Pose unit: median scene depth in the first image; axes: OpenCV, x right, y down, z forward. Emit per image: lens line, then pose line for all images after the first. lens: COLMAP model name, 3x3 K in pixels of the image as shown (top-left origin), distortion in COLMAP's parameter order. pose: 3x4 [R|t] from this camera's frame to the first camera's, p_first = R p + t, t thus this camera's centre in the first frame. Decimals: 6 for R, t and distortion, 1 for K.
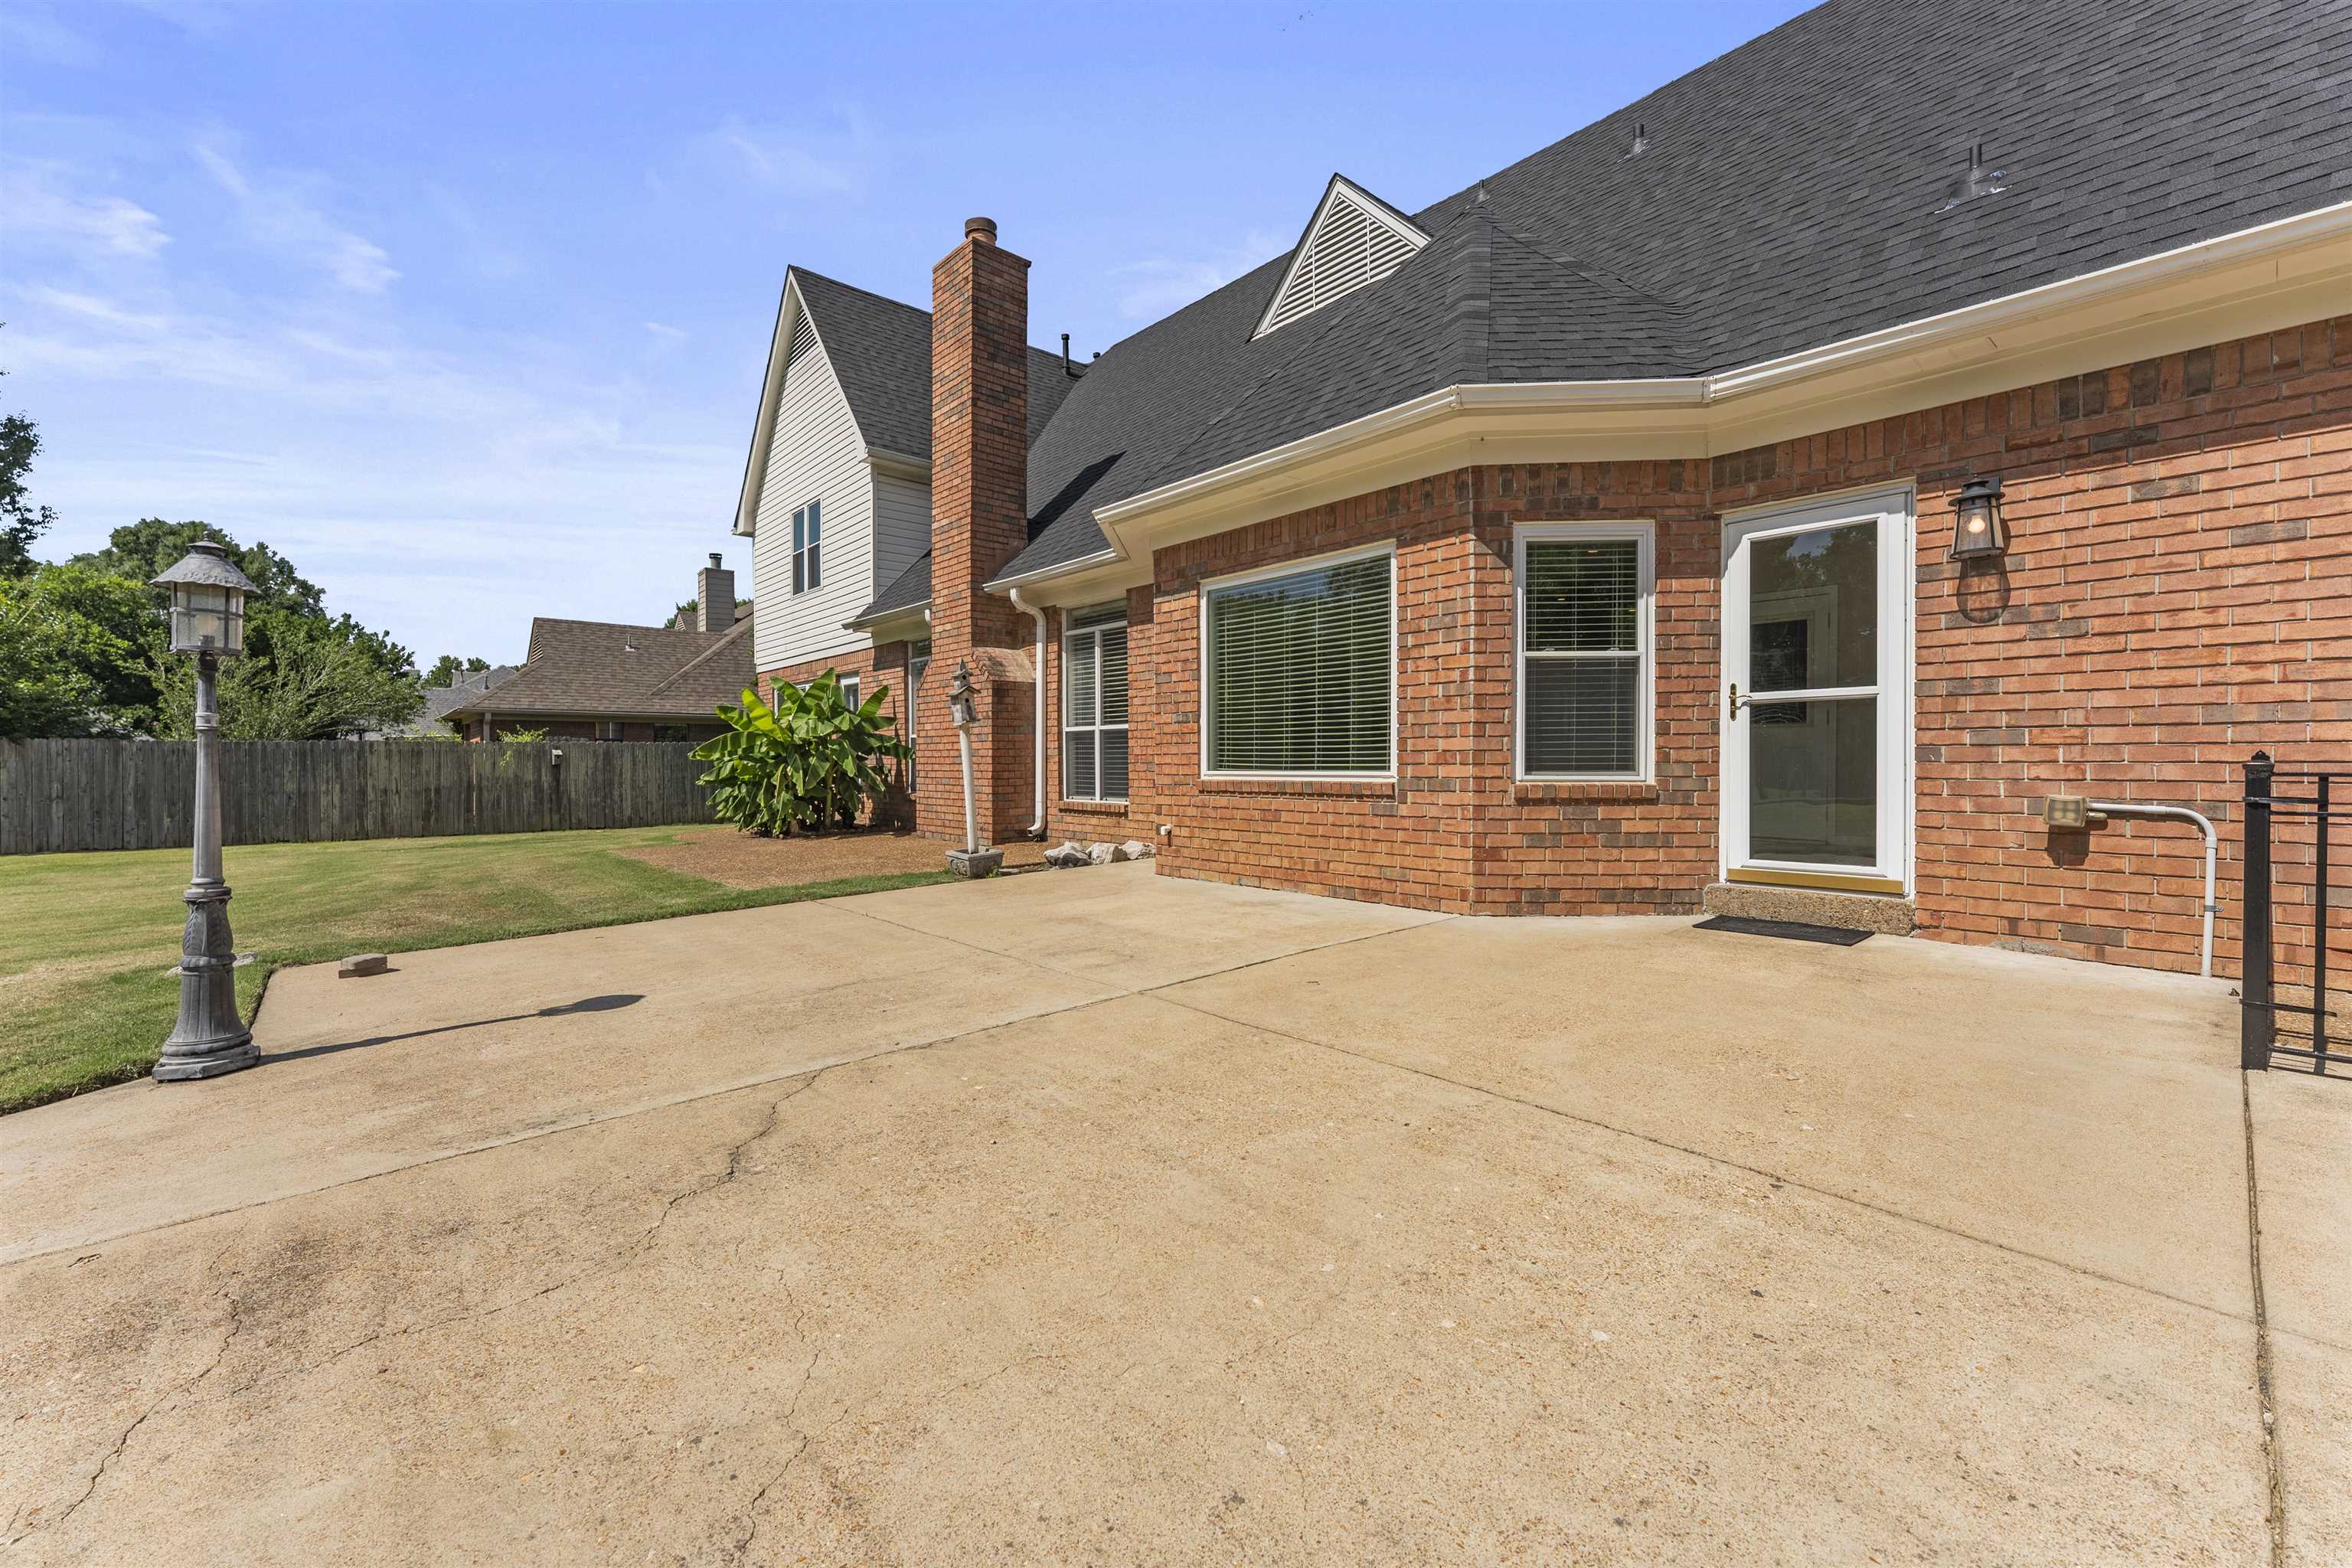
lens RADIAL K [[953.5, 0, 1163.4], [0, 953.5, 768.9], [0, 0, 1]] dist [0.002490, 0.000355]
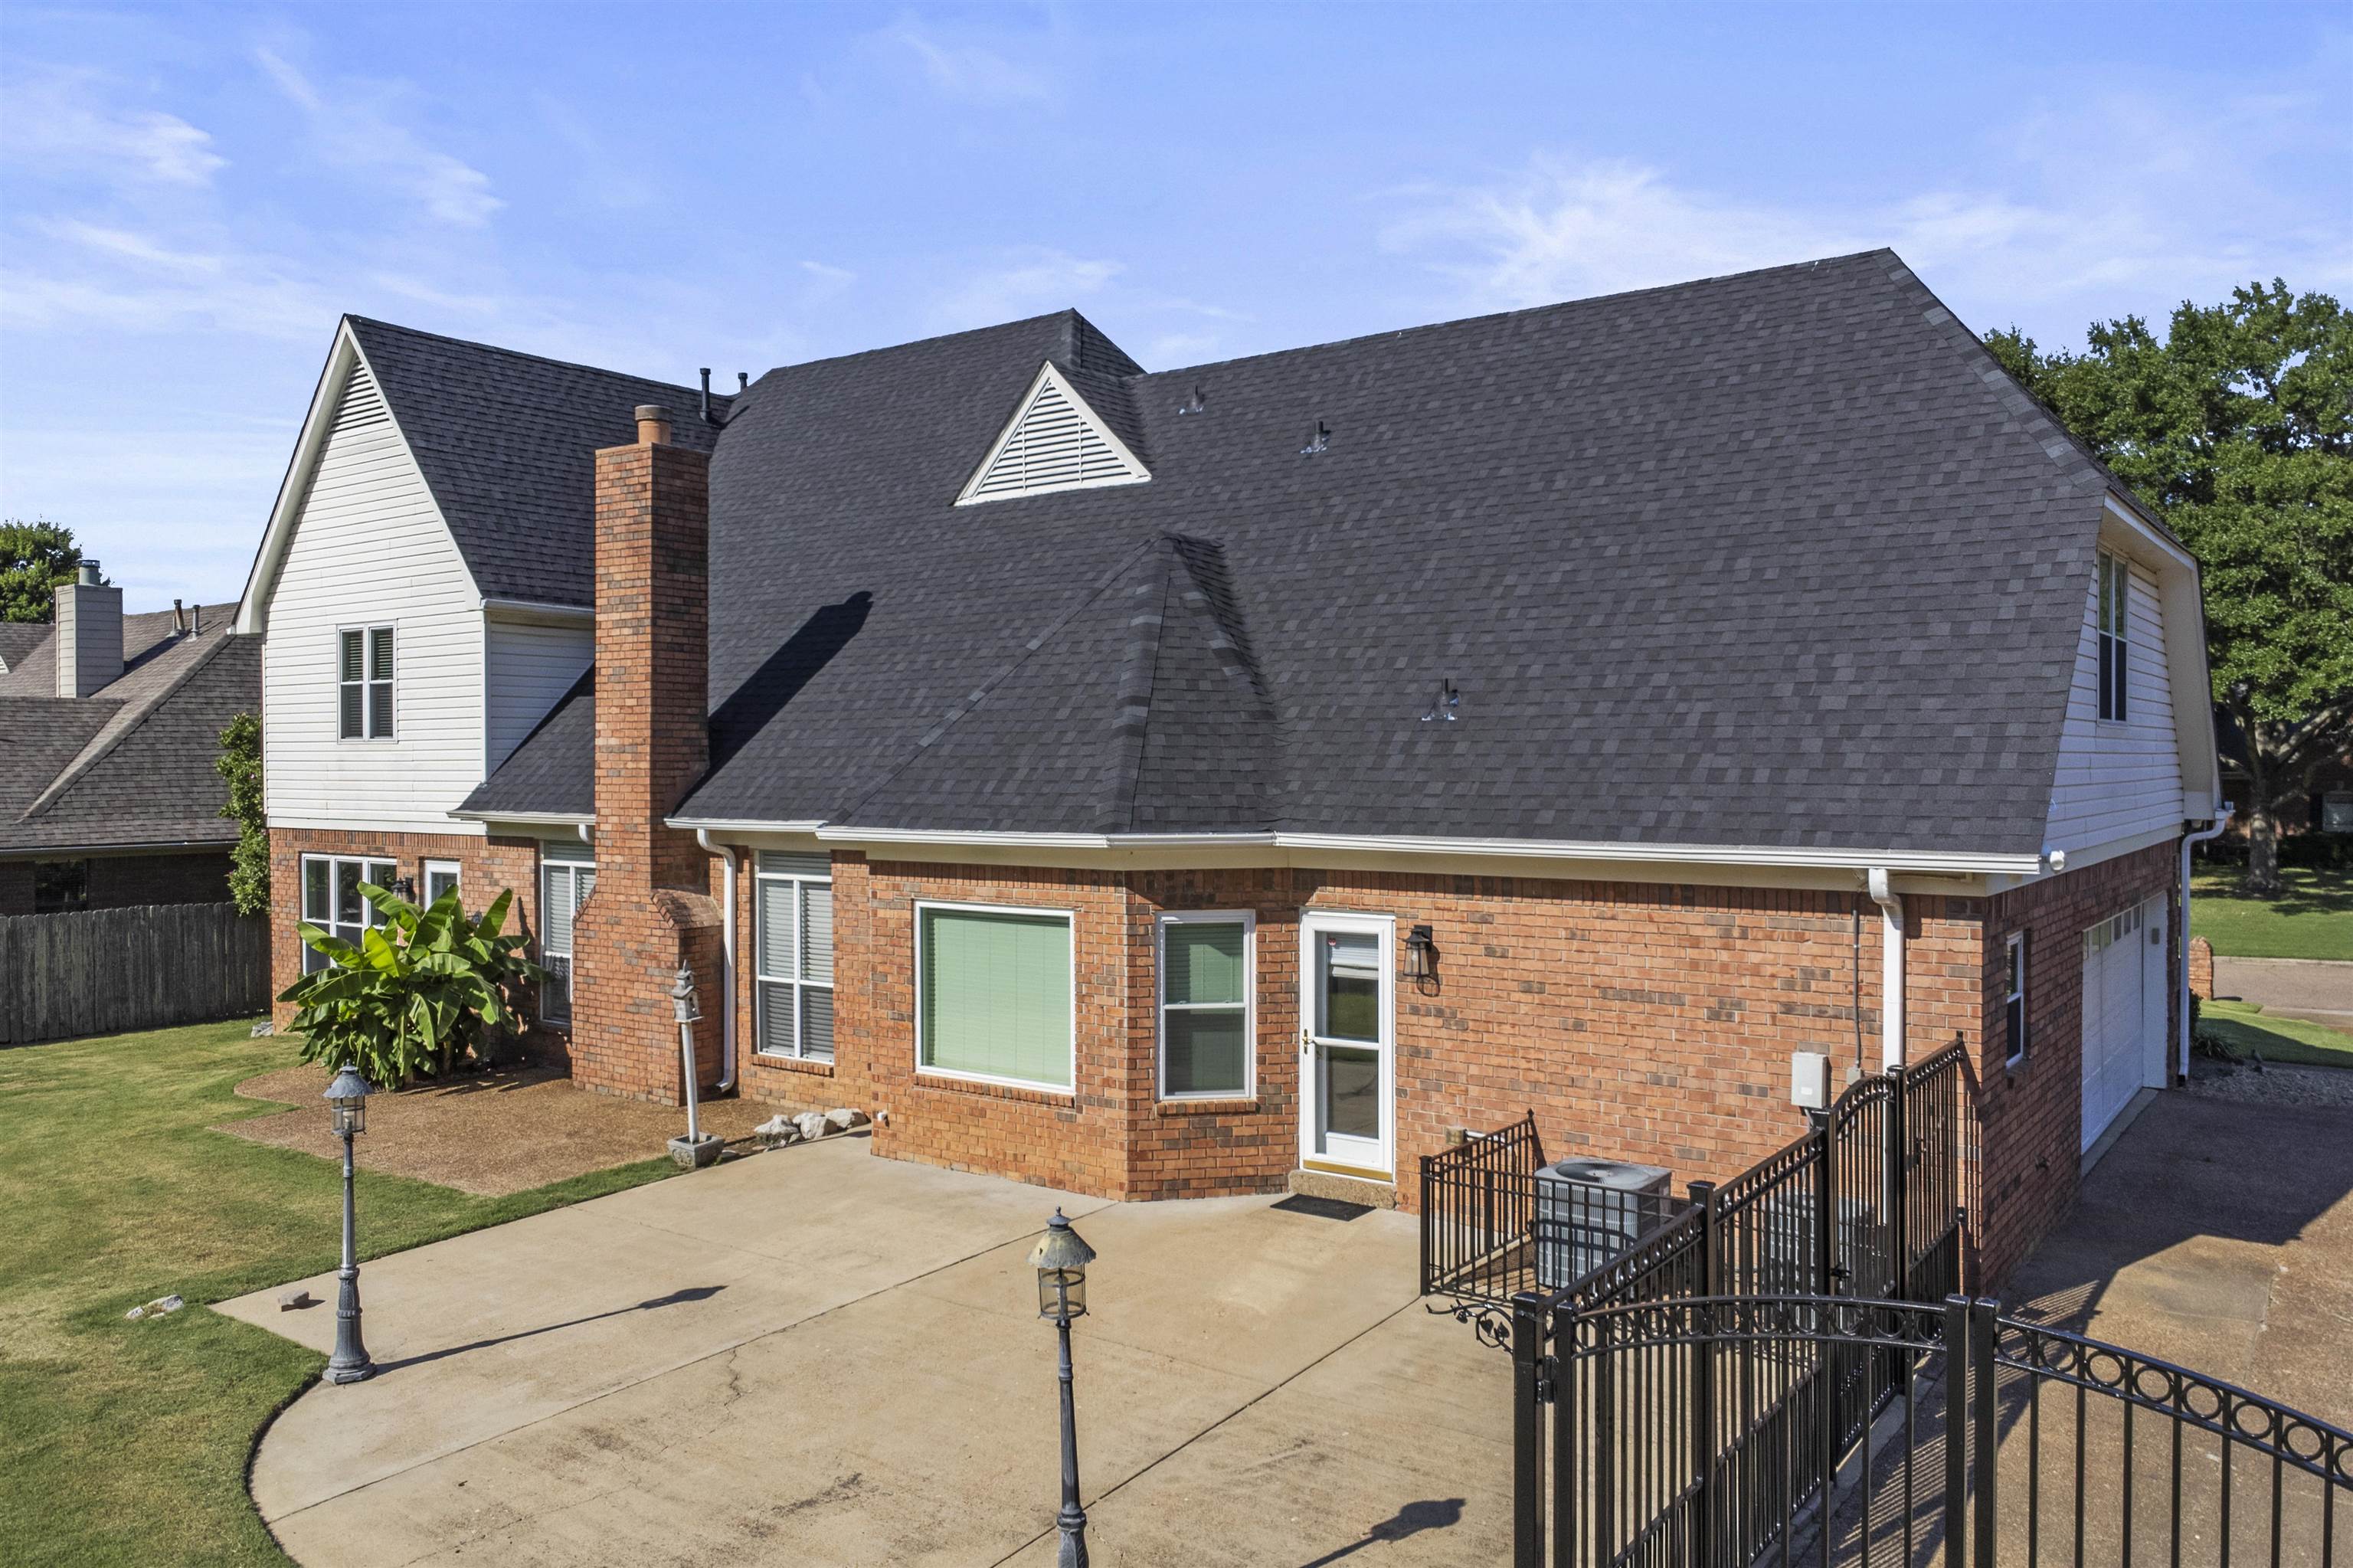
lens RADIAL K [[1704.9, 0, 1183.8], [0, 1704.9, 782.8], [0, 0, 1]] dist [-0.004084, -0.001370]
pose [[0.973779, -0.002914, 0.227476, -0.144205], [0.002618, 0.999995, 0.001604, -0.441114], [-0.227480, -0.000967, 0.973782, -1.359700]]
